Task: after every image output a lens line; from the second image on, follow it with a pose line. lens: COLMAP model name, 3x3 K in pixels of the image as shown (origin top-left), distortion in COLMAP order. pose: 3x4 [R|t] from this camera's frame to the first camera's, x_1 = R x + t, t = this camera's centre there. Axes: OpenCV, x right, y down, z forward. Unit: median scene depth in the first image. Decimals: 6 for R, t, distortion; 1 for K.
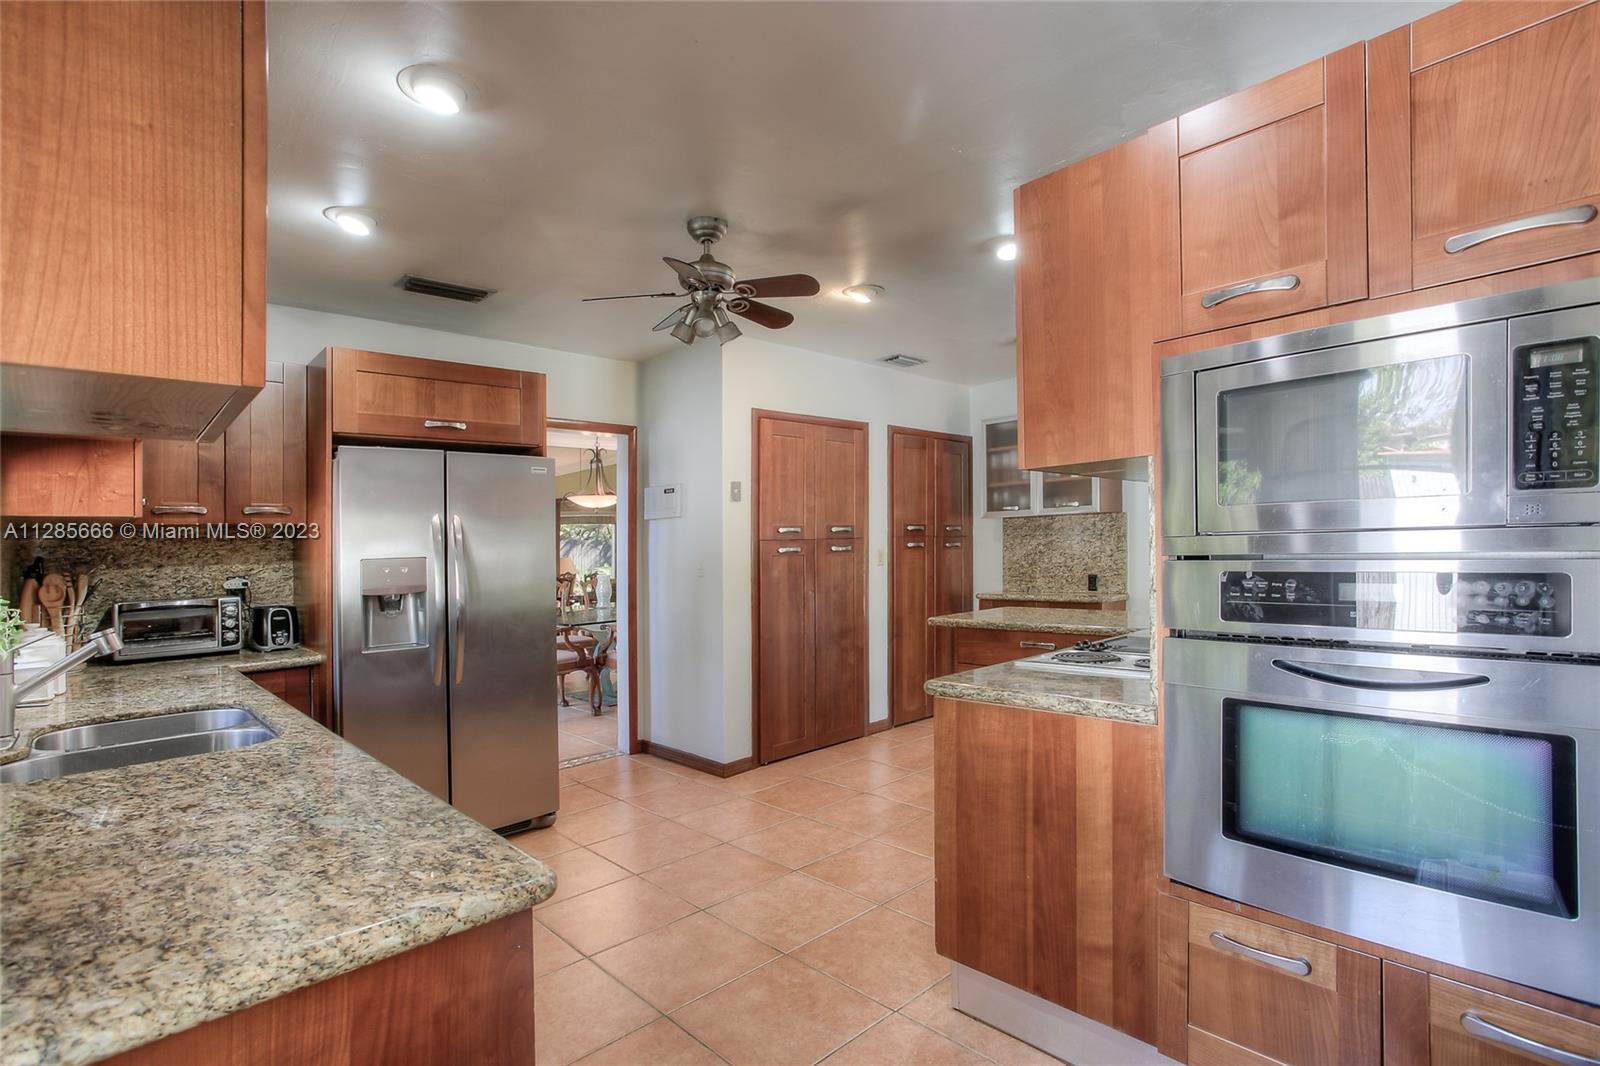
lens RADIAL K [[755.0, 0, 800.0], [0, 755.0, 533.0], [0, 0, 1]] dist [-0.040976, -0.000214]
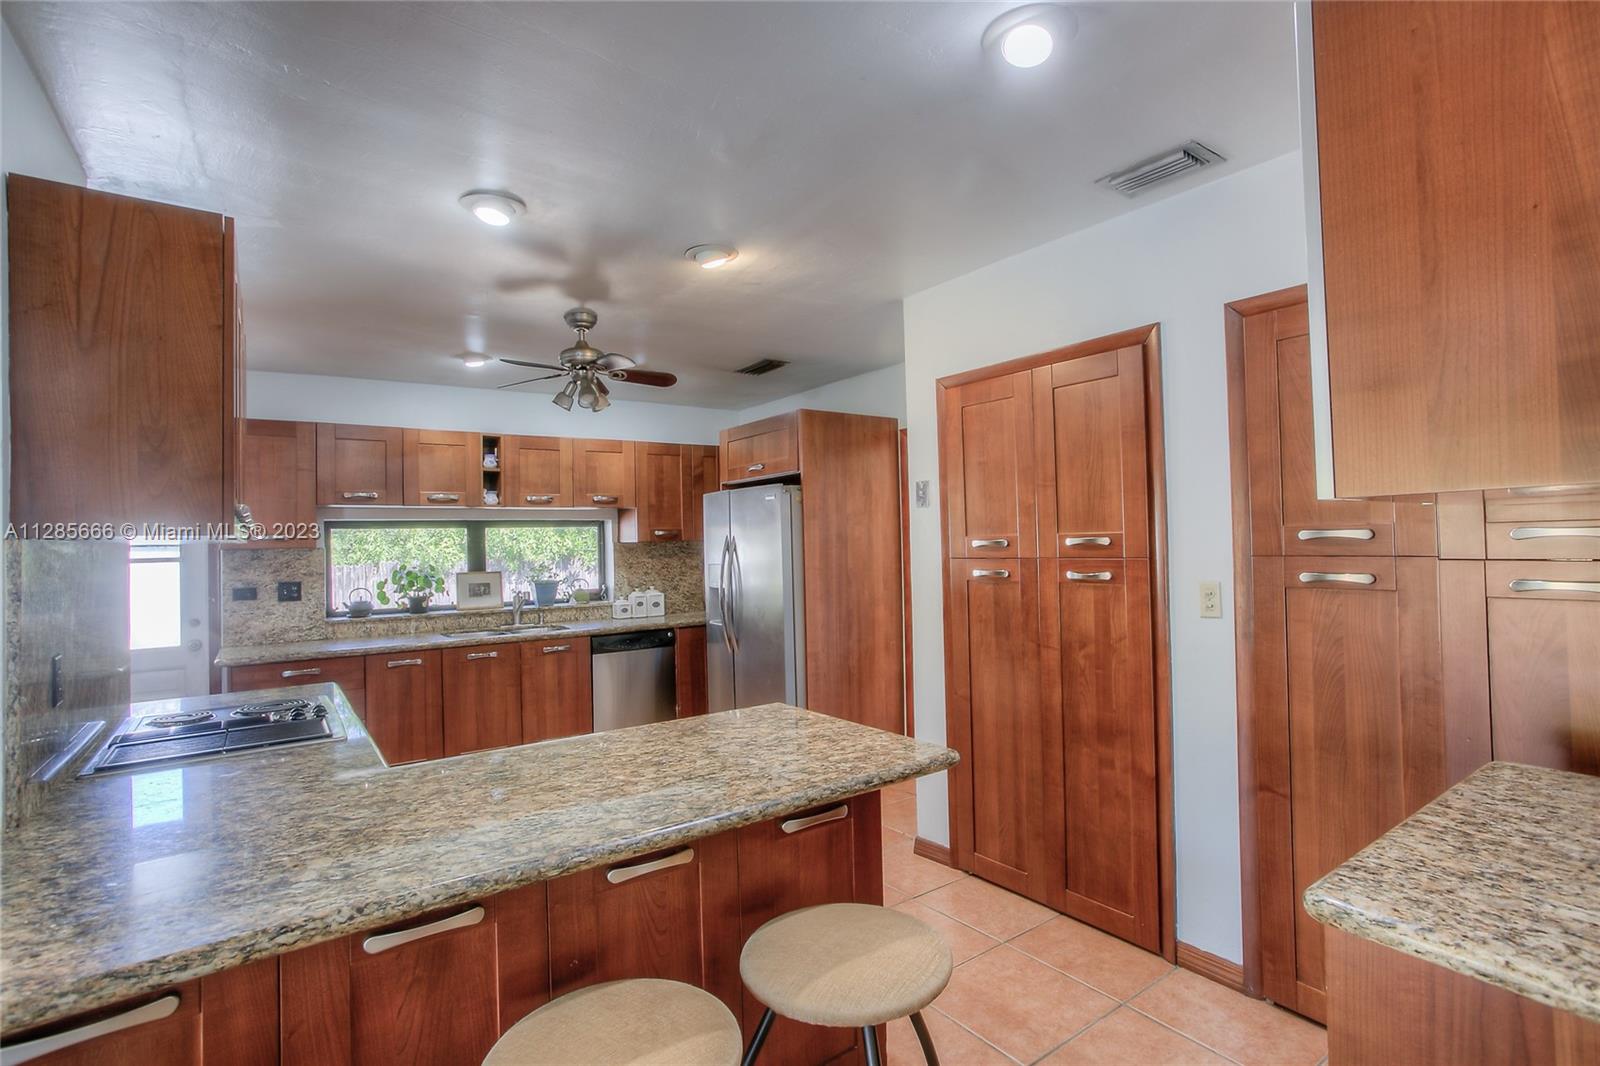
lens RADIAL K [[755.0, 0, 800.0], [0, 755.0, 533.0], [0, 0, 1]] dist [-0.040976, -0.000214]
pose [[-0.124801, -0.011219, -0.992118, 0.658767], [0.013183, 0.999829, -0.012965, -0.006615], [0.992094, -0.014697, -0.124632, 0.911743]]
